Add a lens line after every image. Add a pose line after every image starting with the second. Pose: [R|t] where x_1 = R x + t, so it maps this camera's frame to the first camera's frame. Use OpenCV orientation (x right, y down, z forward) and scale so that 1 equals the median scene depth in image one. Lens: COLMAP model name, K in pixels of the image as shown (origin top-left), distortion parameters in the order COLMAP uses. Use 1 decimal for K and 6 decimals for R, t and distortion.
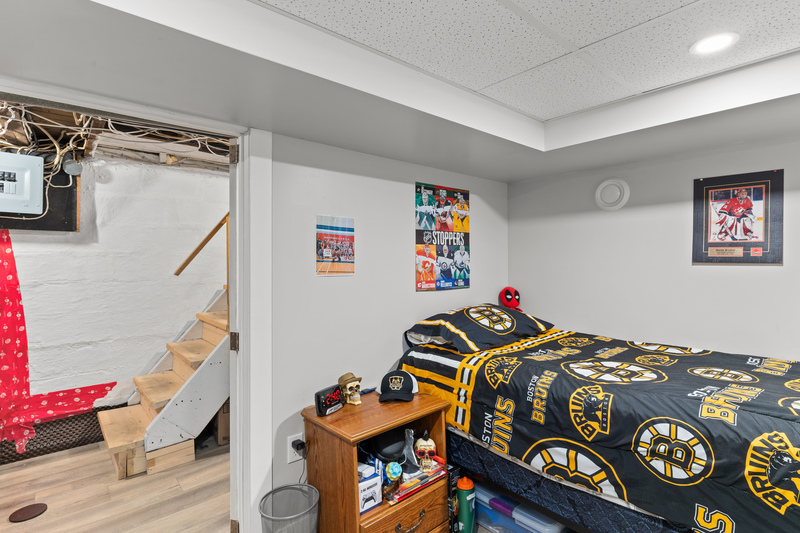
lens RADIAL K [[388.2, 0, 398.6], [0, 388.2, 266.3], [0, 0, 1]] dist [0.000287, 0.001775]
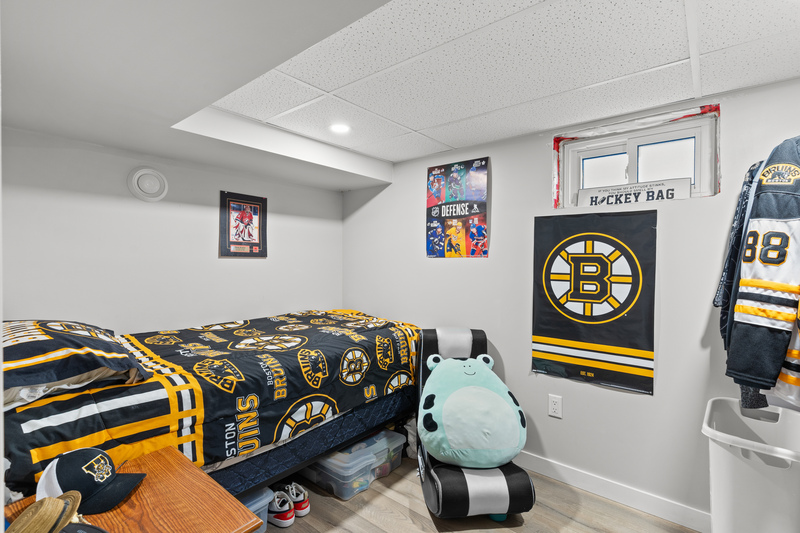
lens RADIAL K [[388.2, 0, 398.1], [0, 388.2, 264.5], [0, 0, 1]] dist [0.000287, 0.001775]
pose [[-0.167079, -0.009640, 0.985896, -0.677980], [0.004339, 0.999935, 0.010513, 0.007830], [-0.985934, 0.006034, -0.167027, 0.737899]]
